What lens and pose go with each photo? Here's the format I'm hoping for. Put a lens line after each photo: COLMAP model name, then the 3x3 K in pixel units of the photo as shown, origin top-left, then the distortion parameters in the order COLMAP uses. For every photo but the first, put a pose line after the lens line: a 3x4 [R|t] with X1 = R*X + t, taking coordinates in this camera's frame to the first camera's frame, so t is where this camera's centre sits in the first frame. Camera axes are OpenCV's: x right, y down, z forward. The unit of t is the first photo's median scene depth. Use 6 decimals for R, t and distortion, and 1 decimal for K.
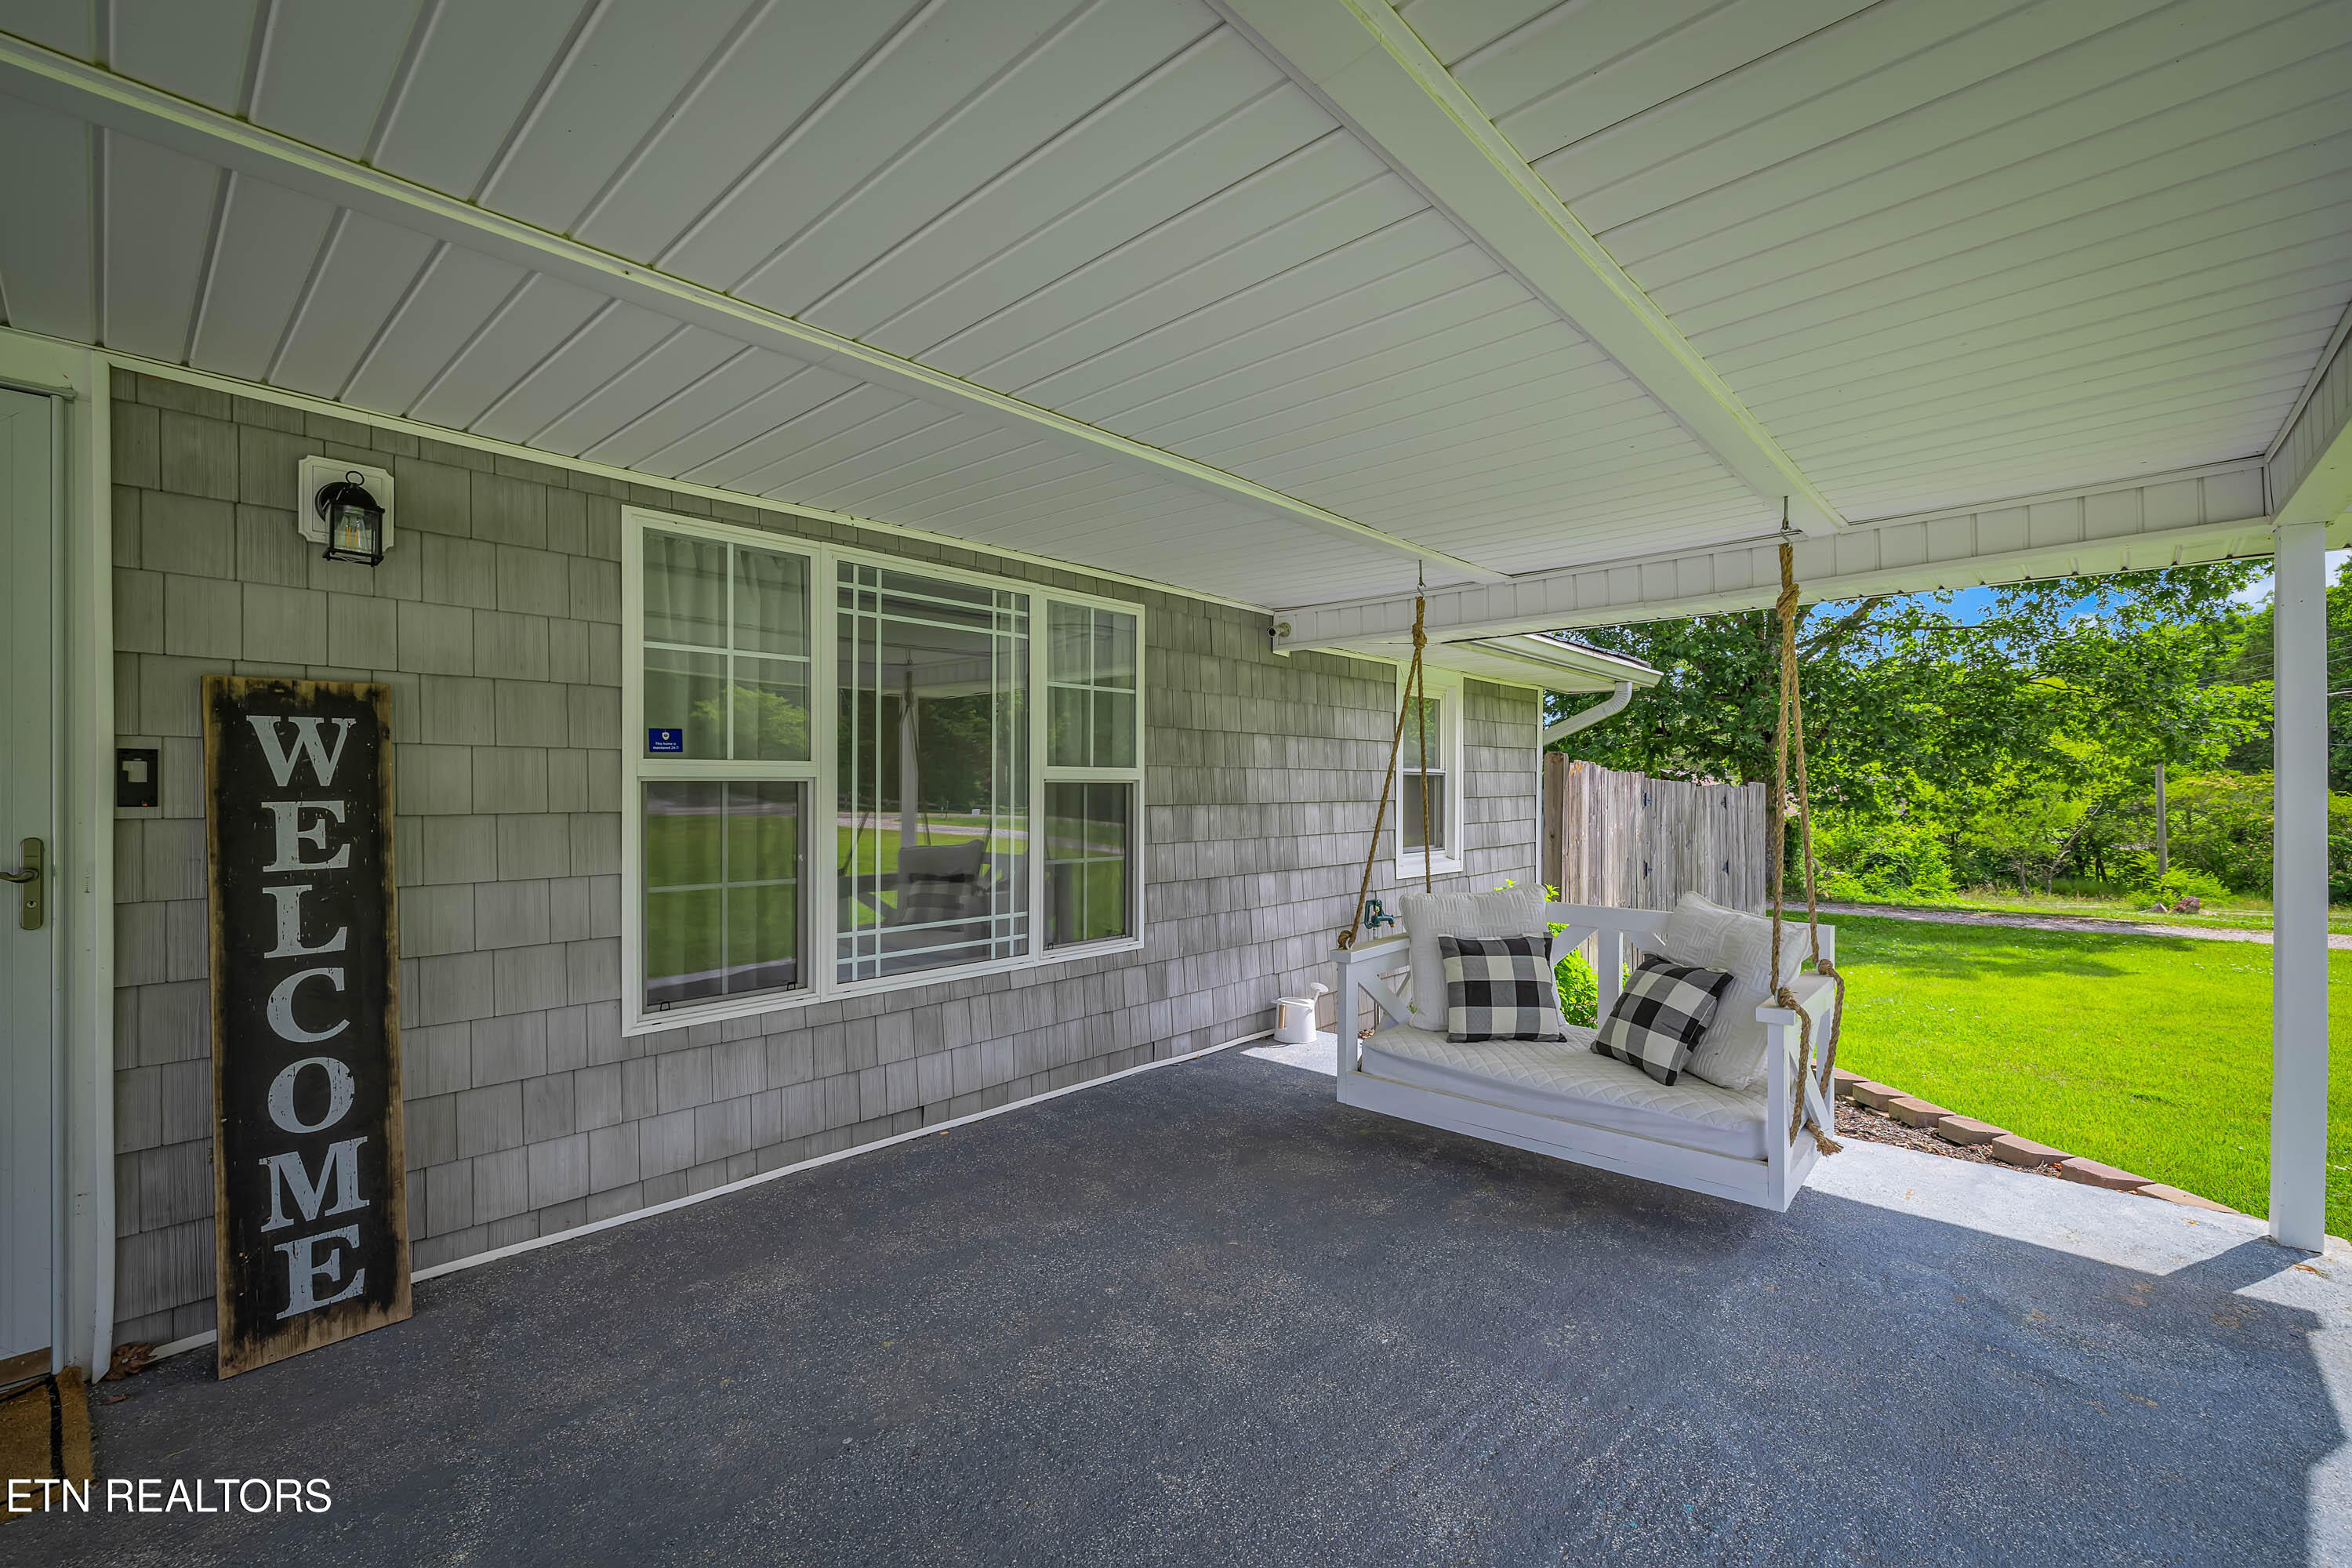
lens RADIAL K [[982.6, 0, 1170.0], [0, 982.6, 789.1], [0, 0, 1]] dist [0.000286, 0.000077]
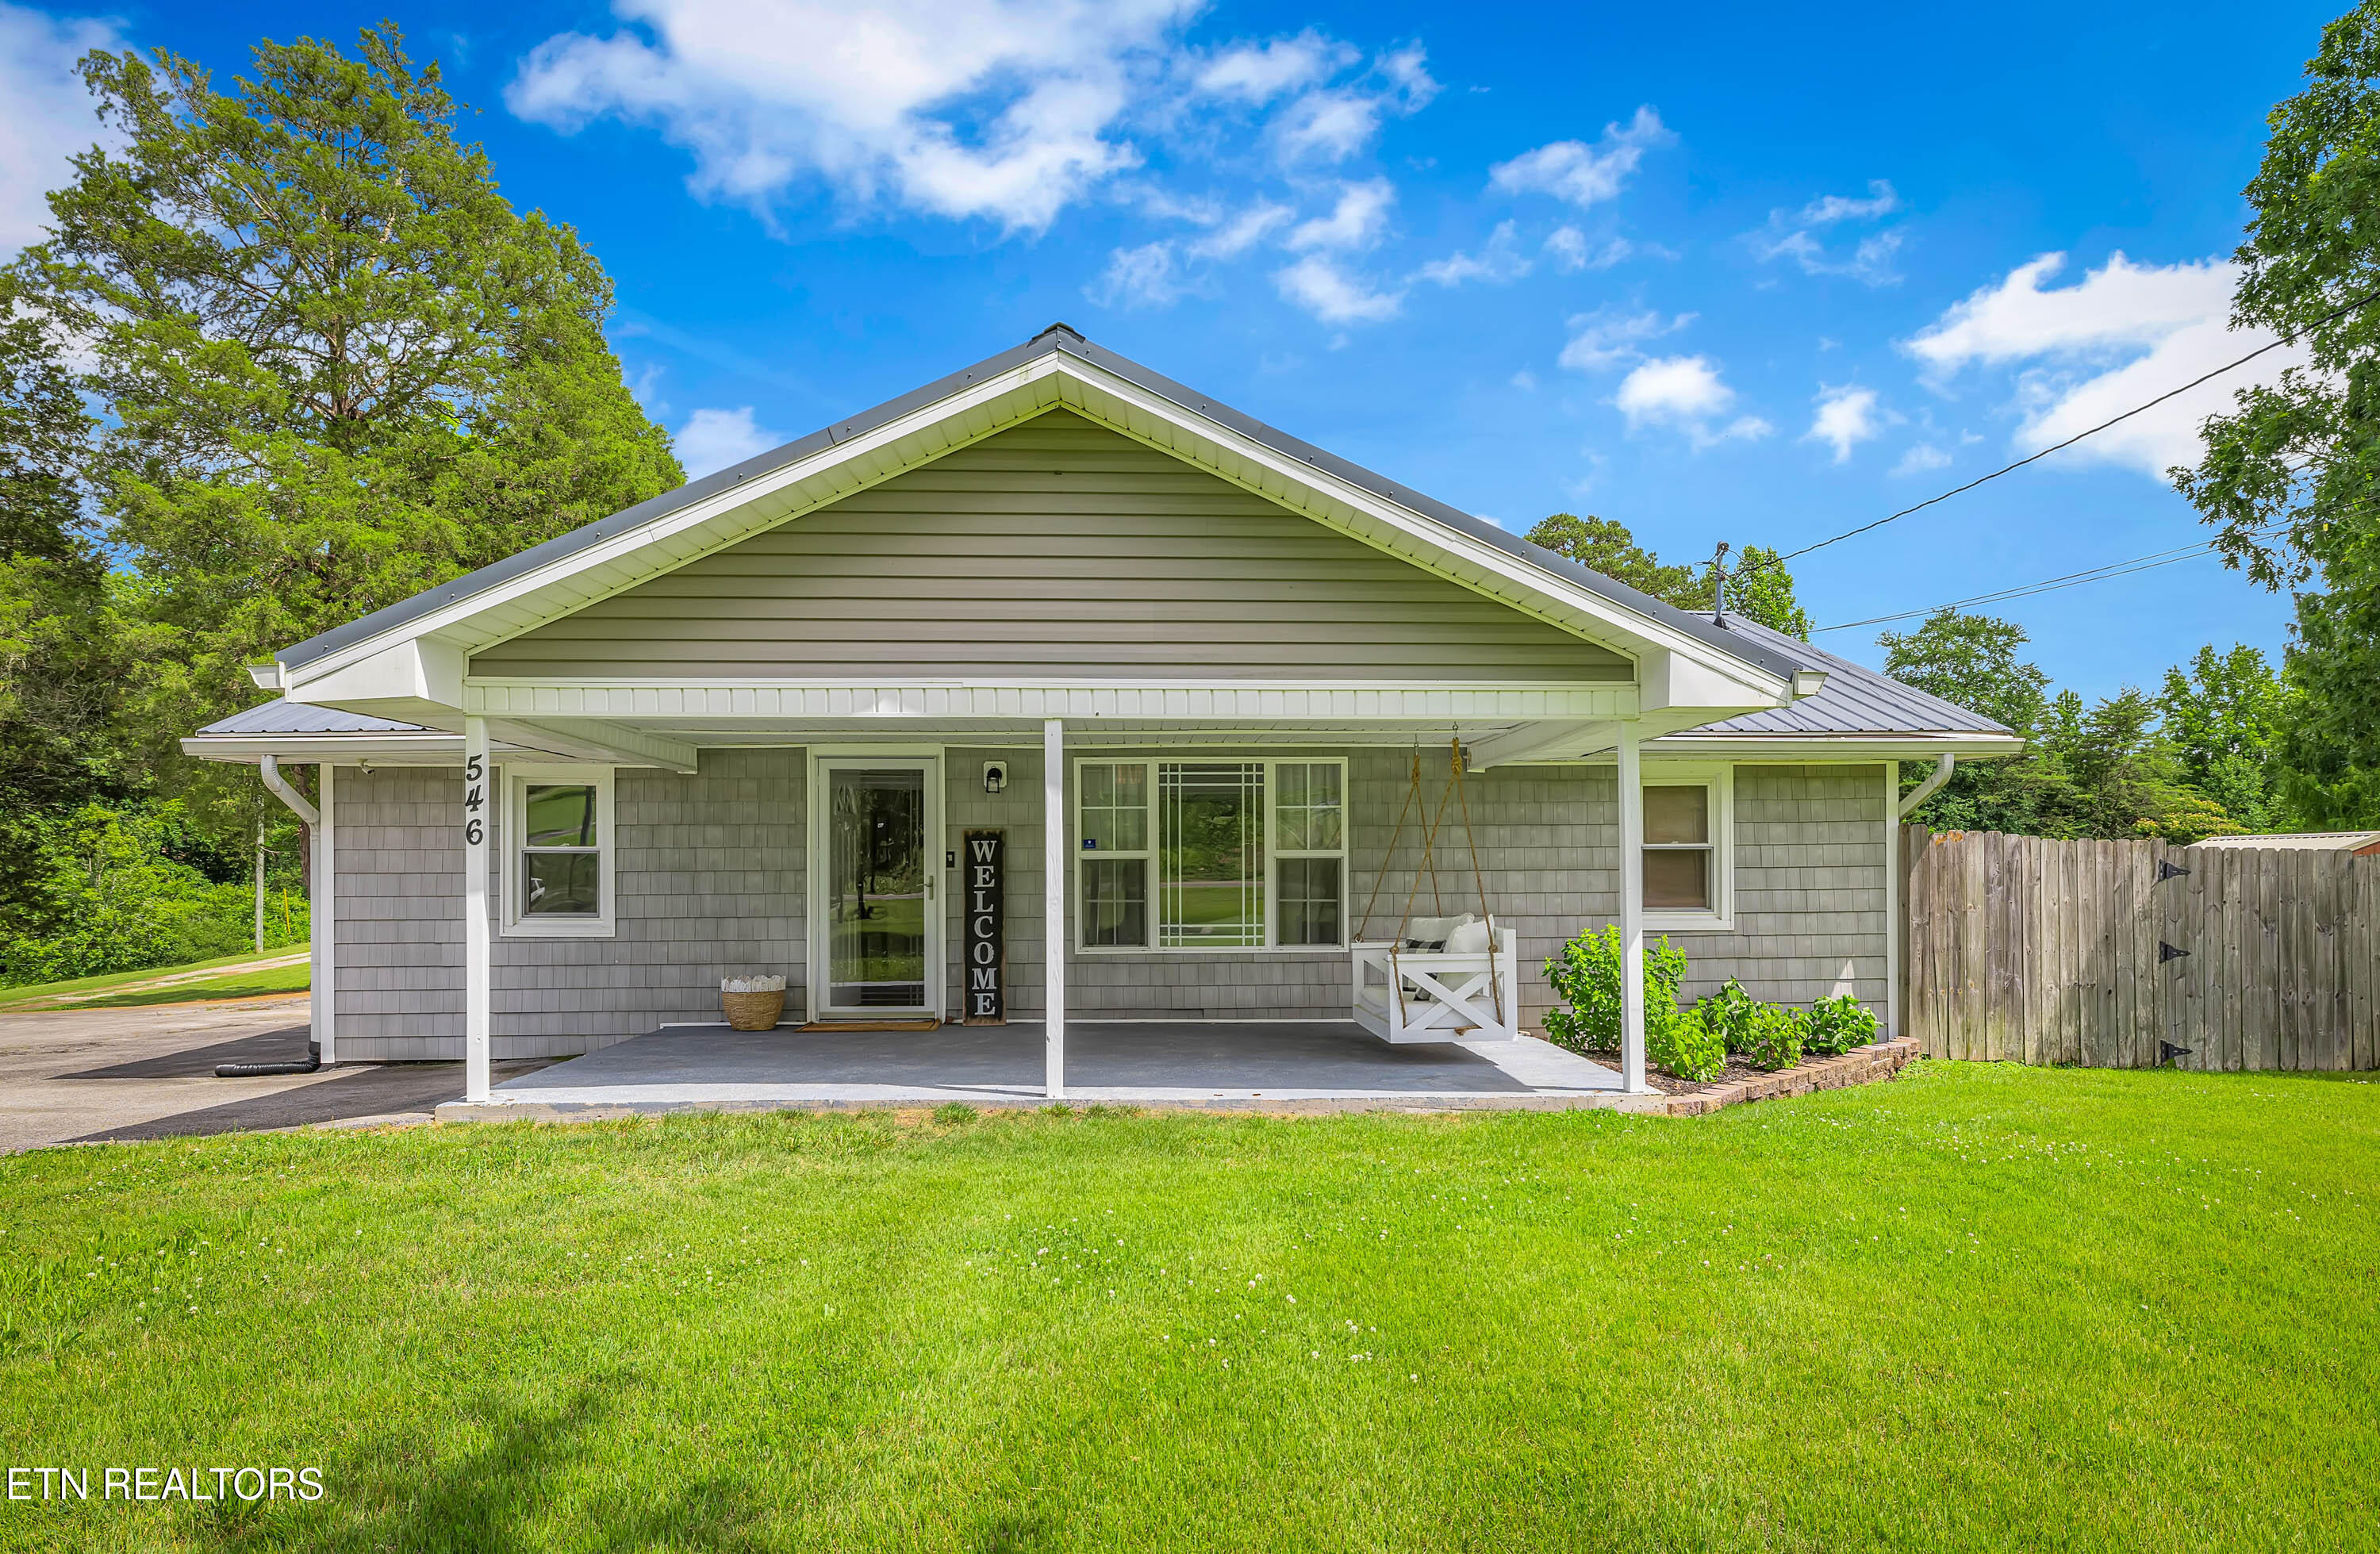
lens RADIAL K [[1452.2, 0, 1193.4], [0, 1452.2, 855.3], [0, 0, 1]] dist [0.001326, 0.001659]
pose [[0.710297, -0.009342, -0.703840, 1.935273], [0.003464, 0.999946, -0.009776, 0.016091], [0.703893, 0.004505, 0.710291, -1.251939]]
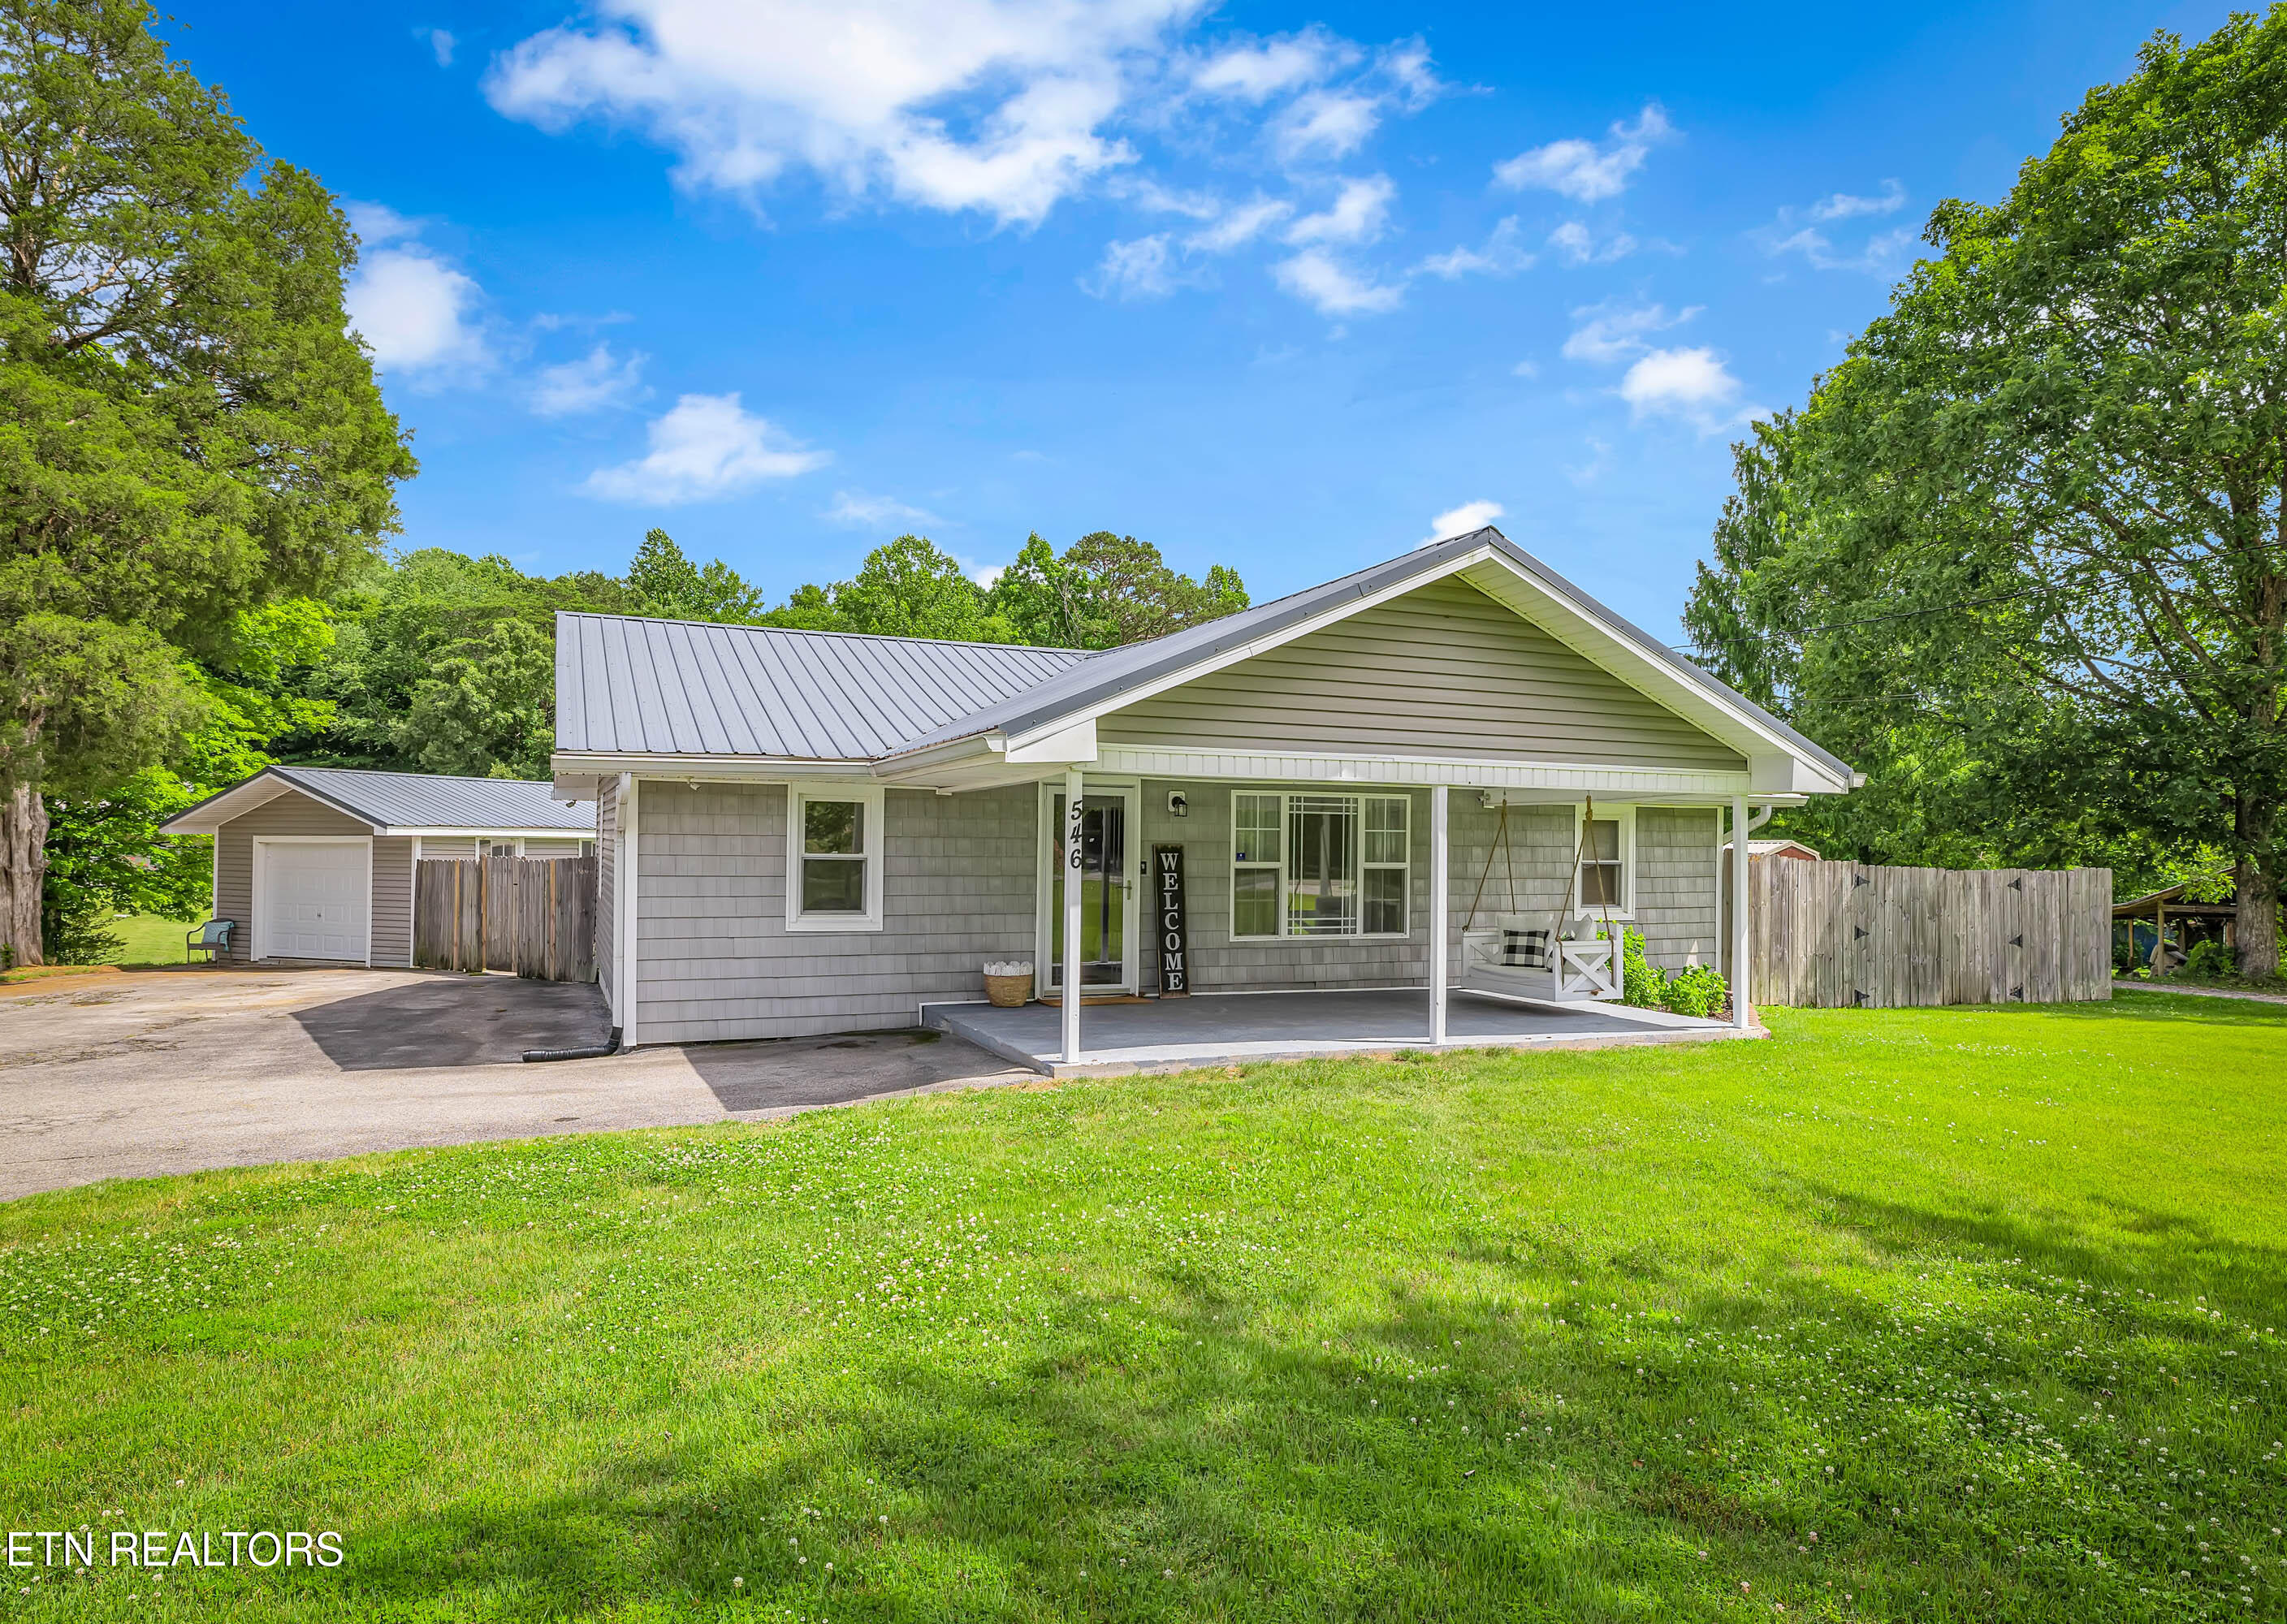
lens RADIAL K [[1416.3, 0, 1140.5], [0, 1416.3, 823.7], [0, 0, 1]] dist [-0.001449, -0.000501]
pose [[0.913500, 0.004799, -0.406810, 0.936520], [-0.011671, 0.999828, -0.014414, -0.070444], [0.406670, 0.017915, 0.913399, -2.914054]]
